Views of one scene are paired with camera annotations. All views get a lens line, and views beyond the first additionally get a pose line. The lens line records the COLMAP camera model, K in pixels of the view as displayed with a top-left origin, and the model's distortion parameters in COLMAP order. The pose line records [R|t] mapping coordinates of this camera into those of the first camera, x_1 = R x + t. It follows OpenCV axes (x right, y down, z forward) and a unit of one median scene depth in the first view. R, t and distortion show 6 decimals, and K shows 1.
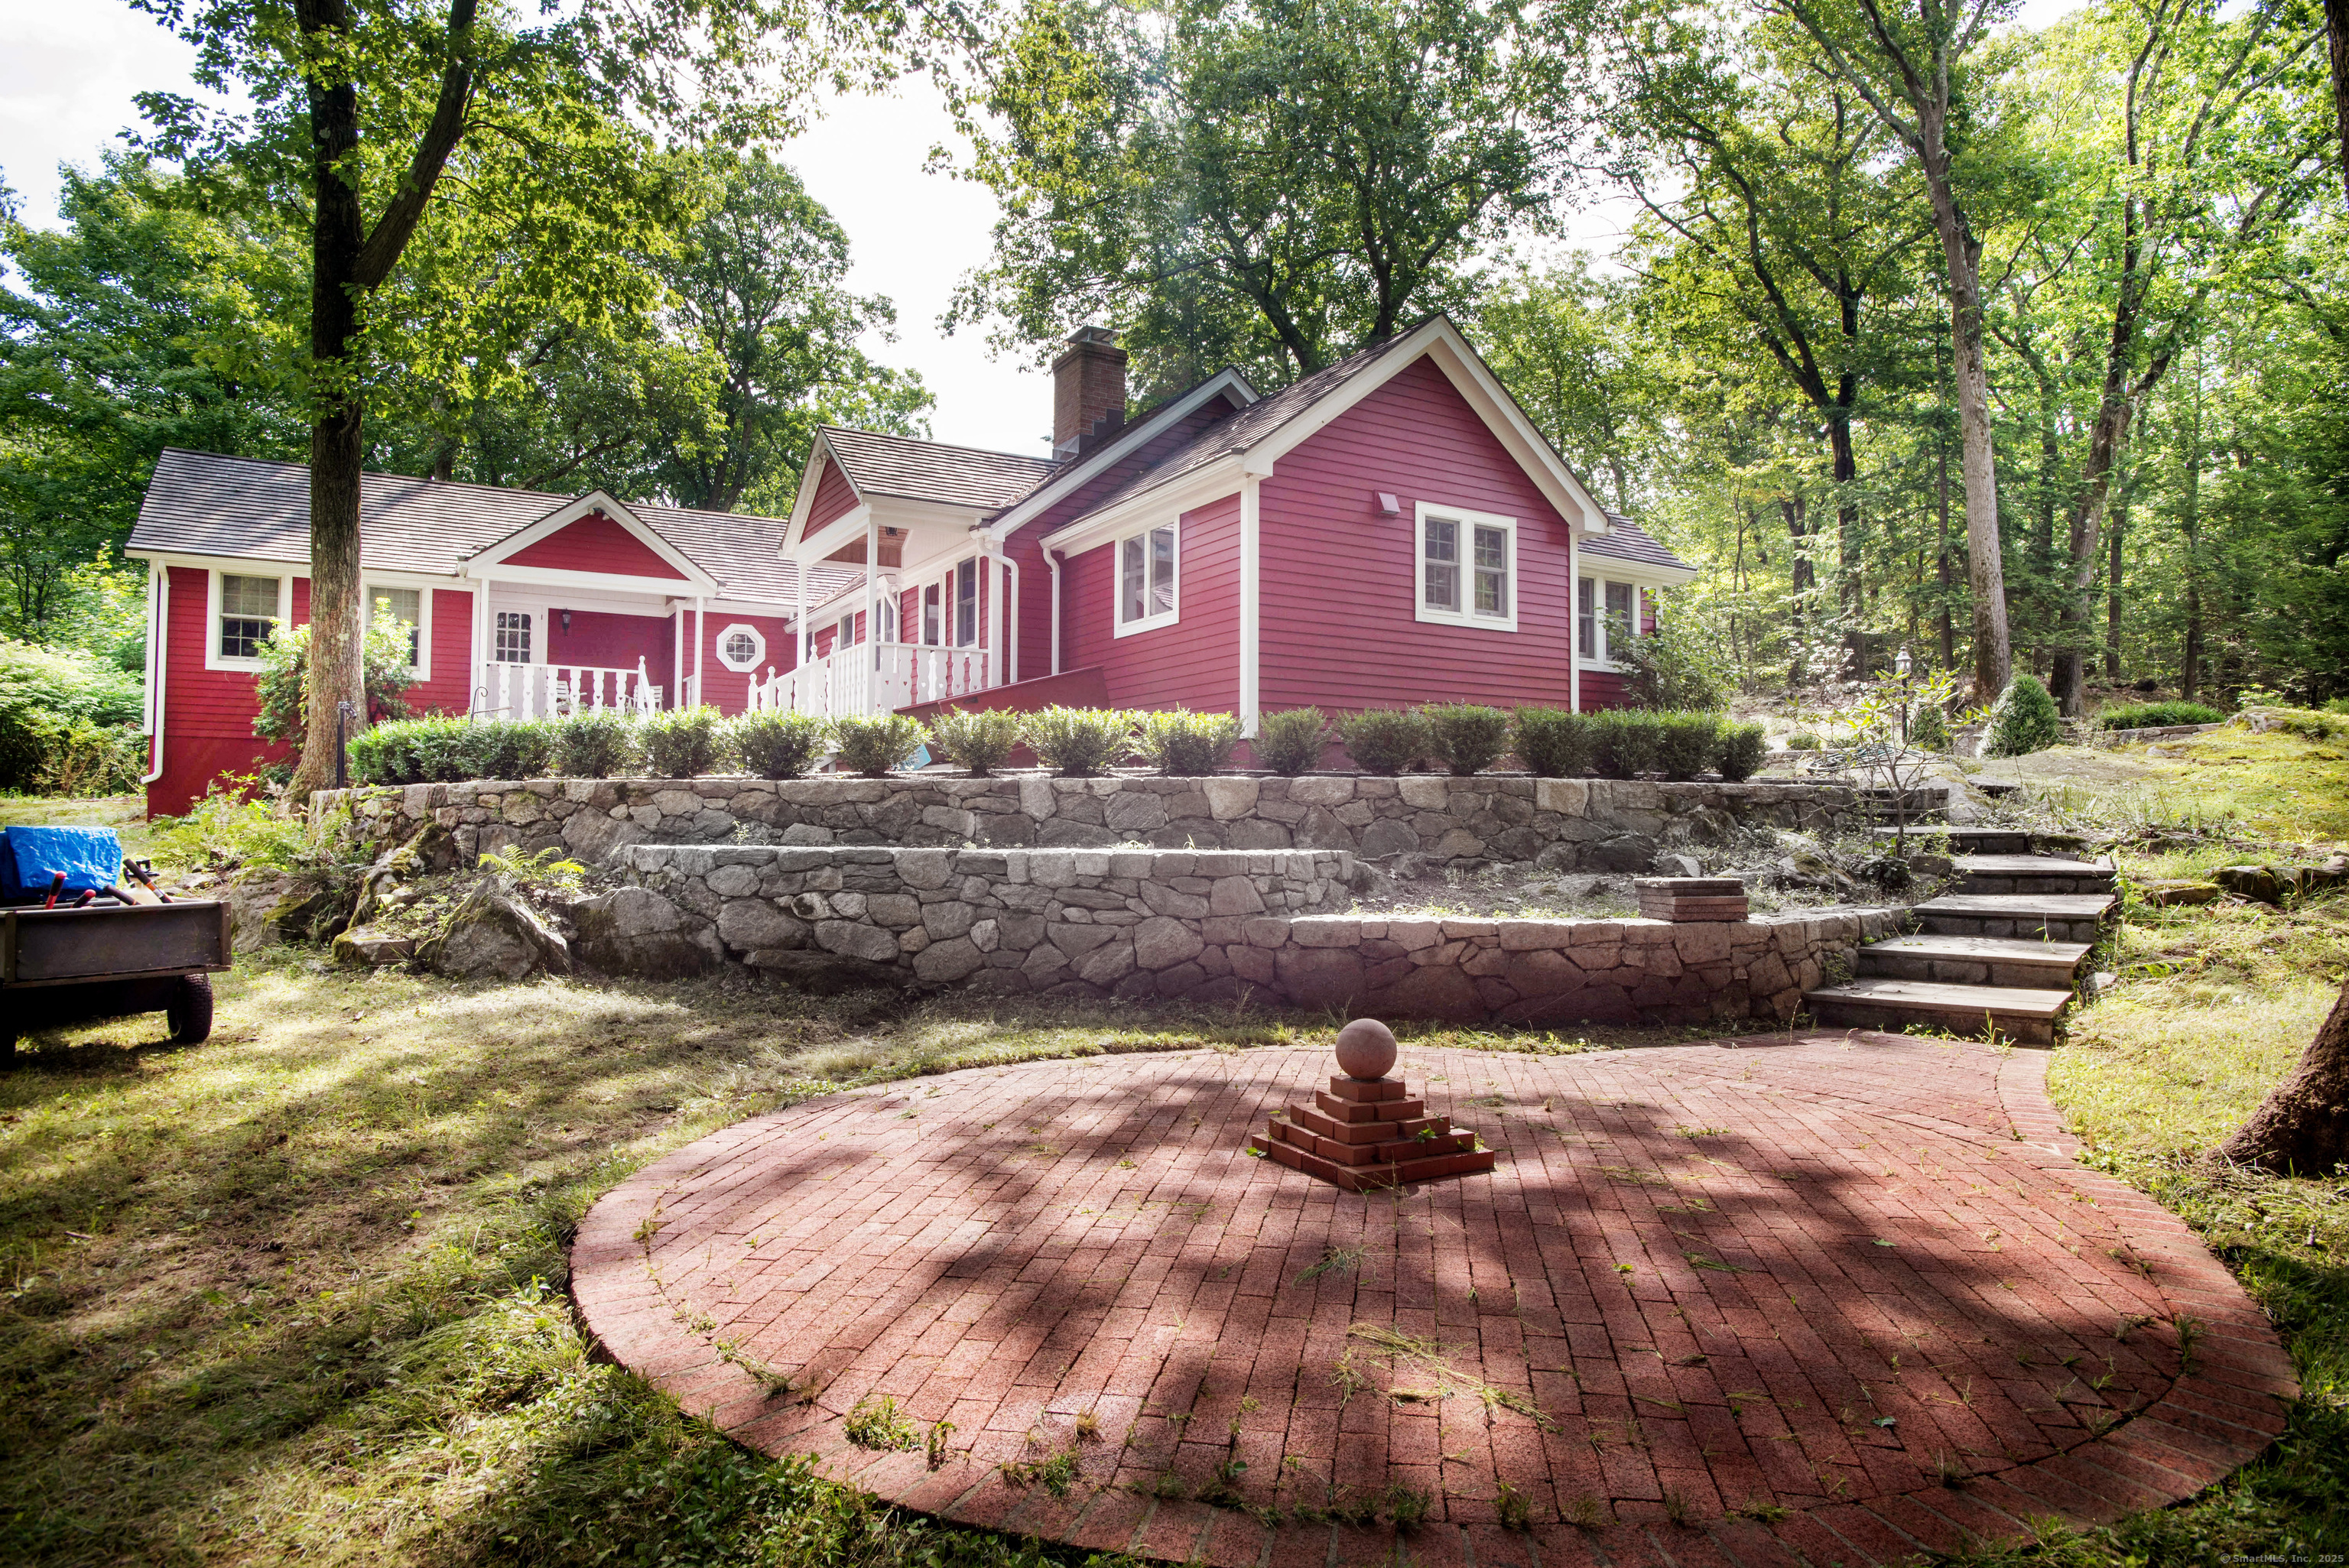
lens RADIAL K [[1377.9, 0, 1174.5], [0, 1377.9, 784.0], [0, 0, 1]] dist [0.000223, 0.000050]
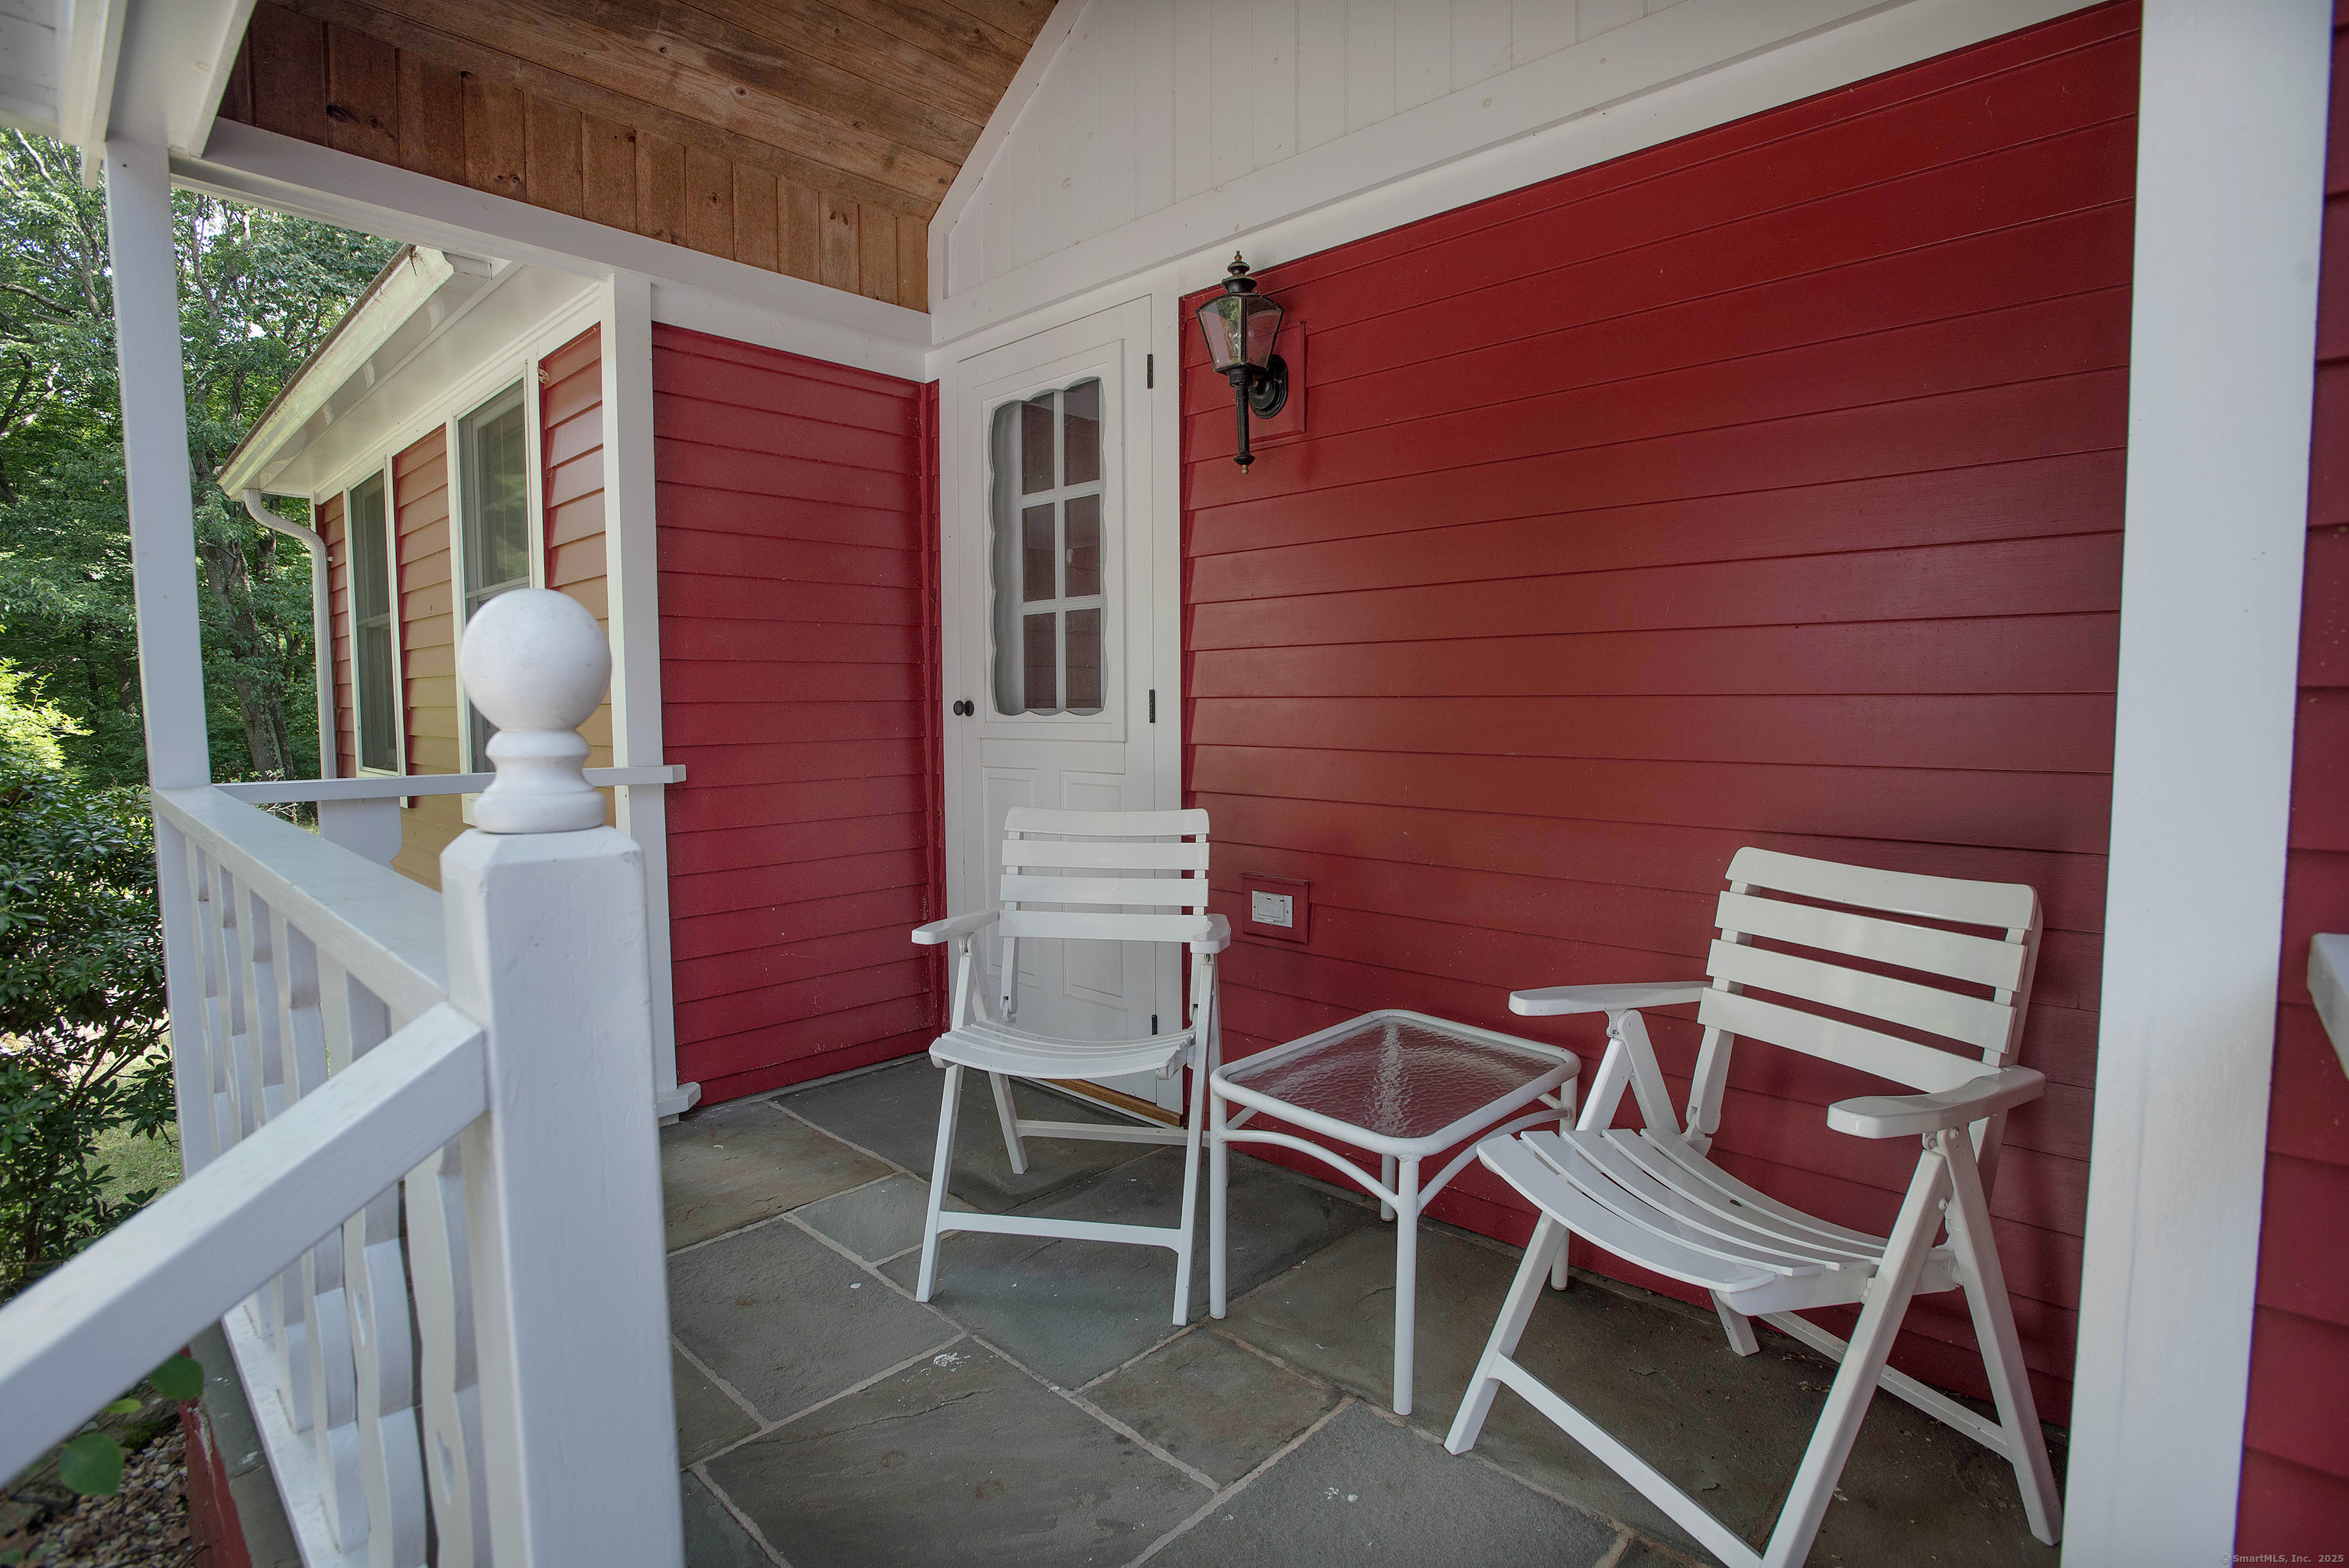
lens RADIAL K [[1149.9, 0, 1174.5], [0, 1149.9, 784.0], [0, 0, 1]] dist [-0.081808, 0.058359]
pose [[0.263931, 0.070524, -0.961960, -0.331869], [0.044221, 0.995390, 0.085108, -0.086412], [0.963527, -0.065001, 0.259596, 0.960617]]
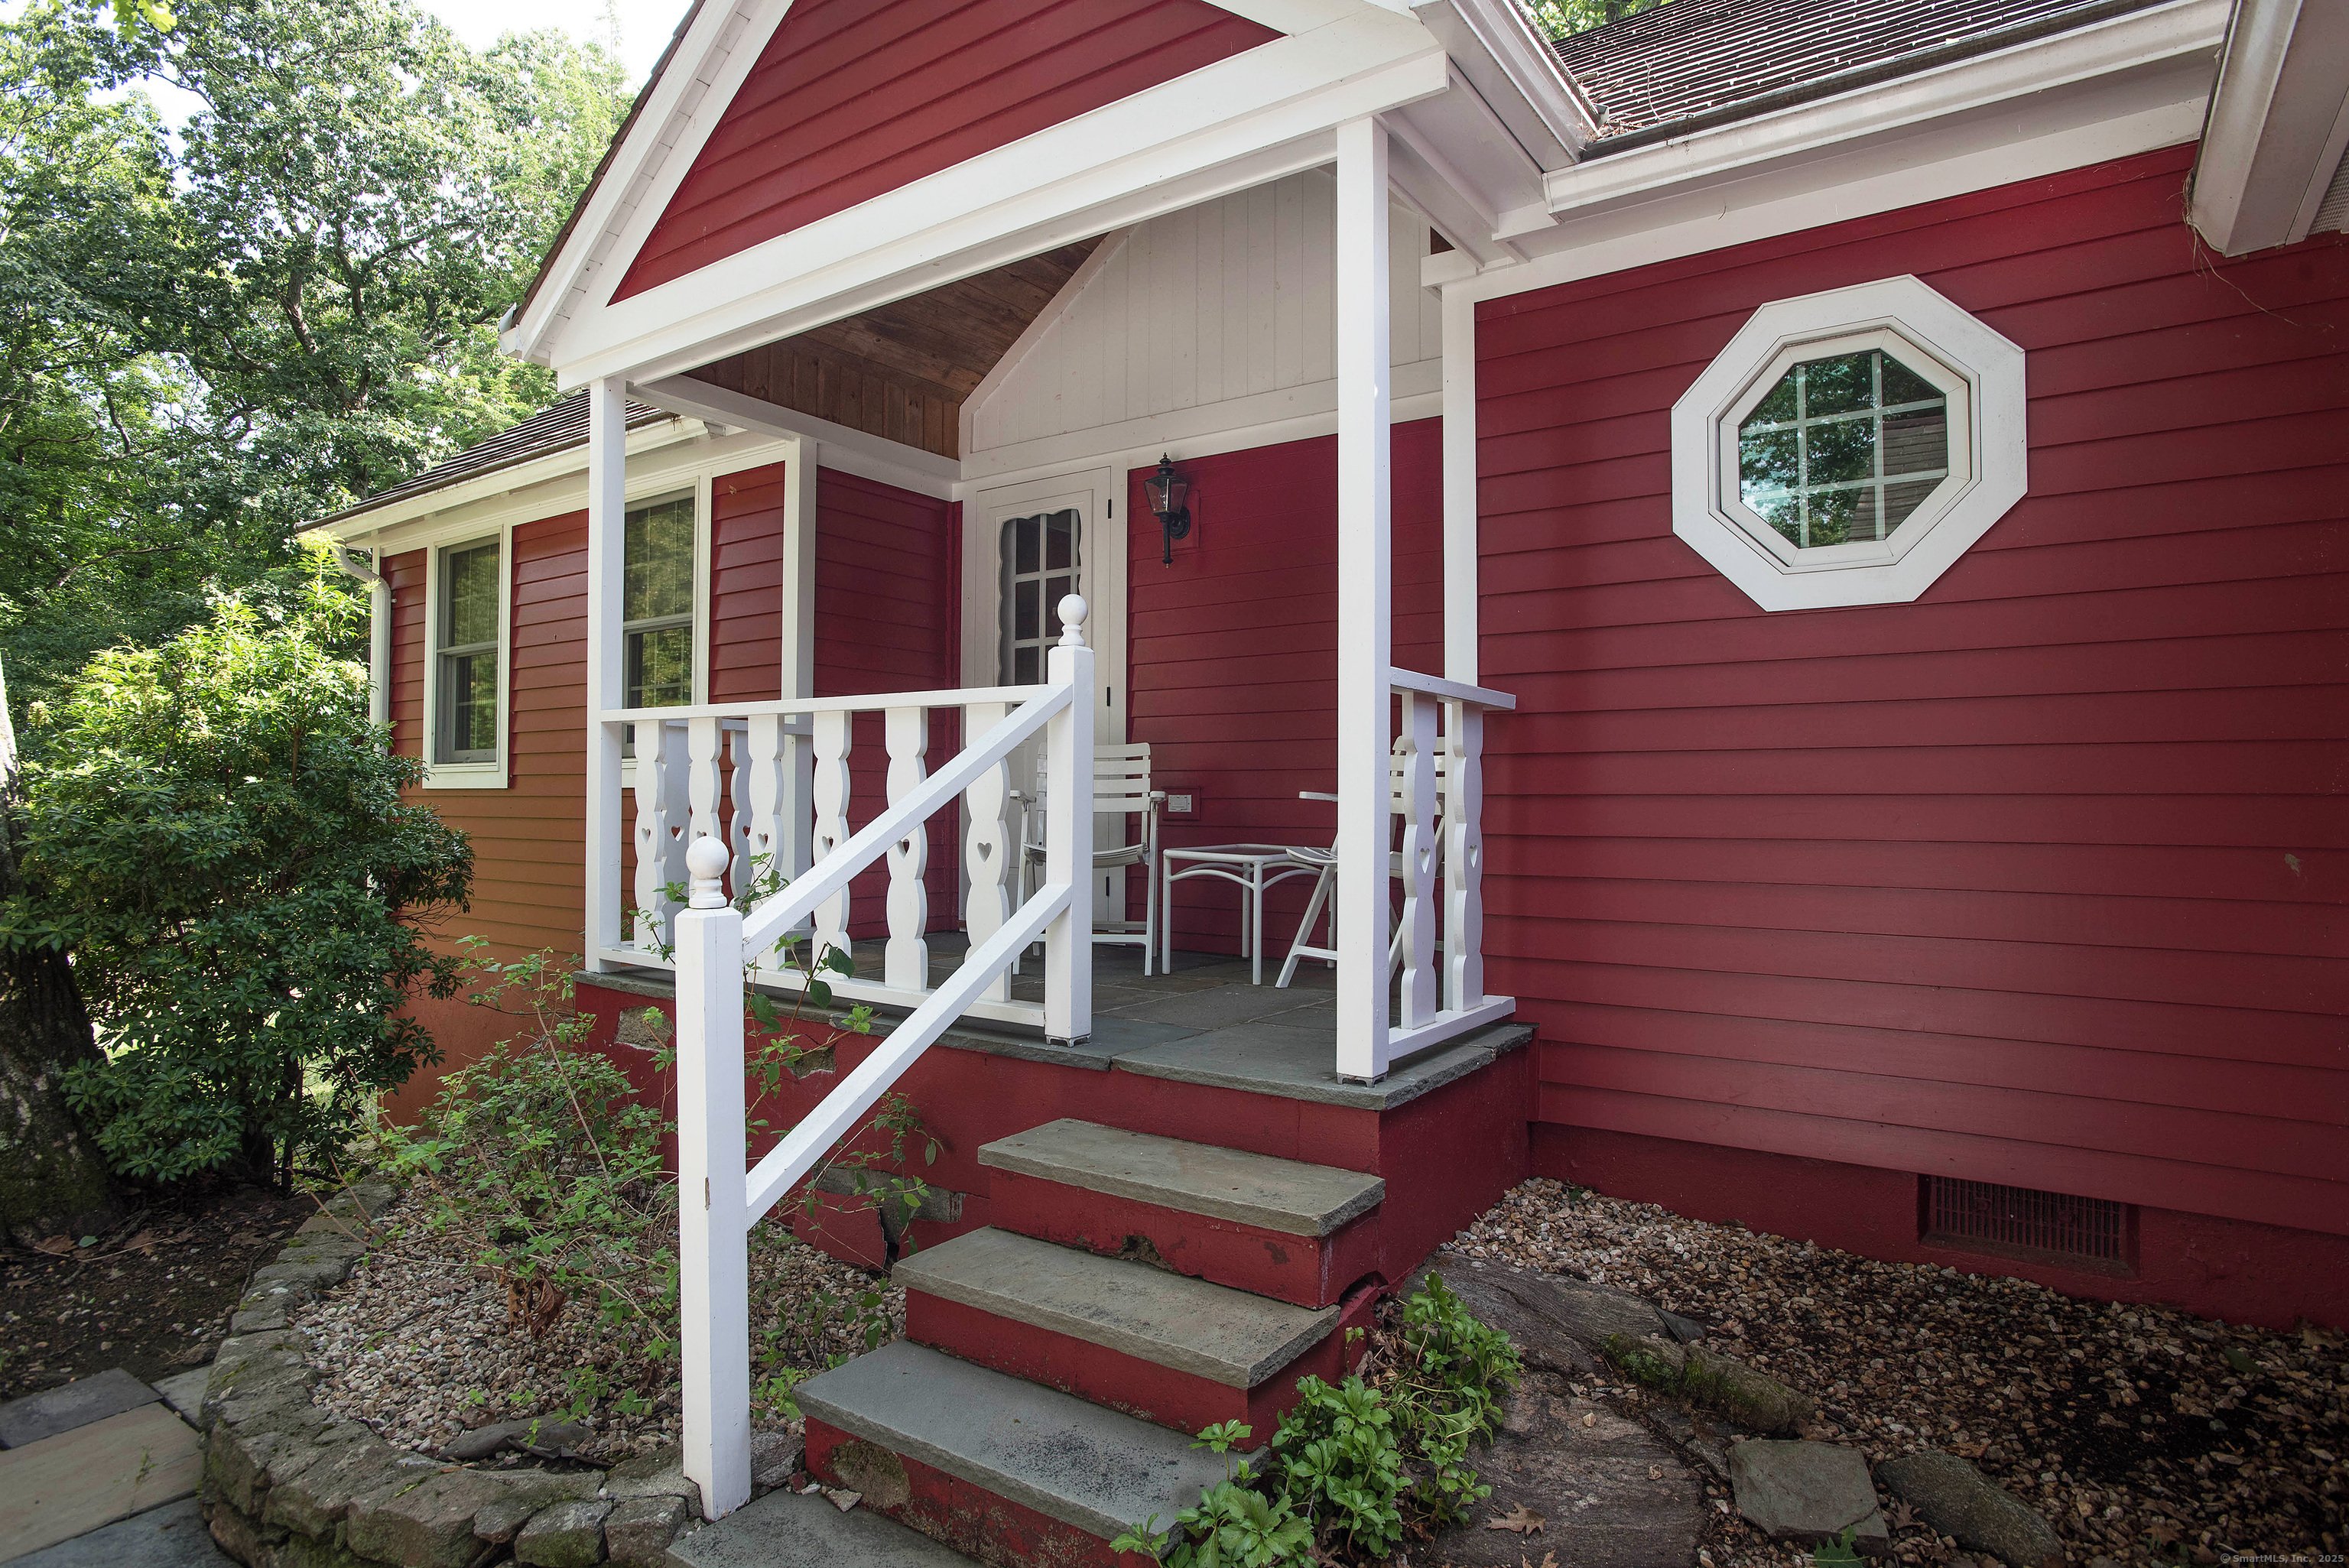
lens RADIAL K [[1297.9, 0, 1174.5], [0, 1297.9, 784.0], [0, 0, 1]] dist [0.033409, 0.000362]
pose [[0.404028, -0.015642, -0.914613, -0.219340], [0.037640, 0.999291, -0.000463, -0.066550], [0.913972, -0.034239, 0.404330, 0.900732]]
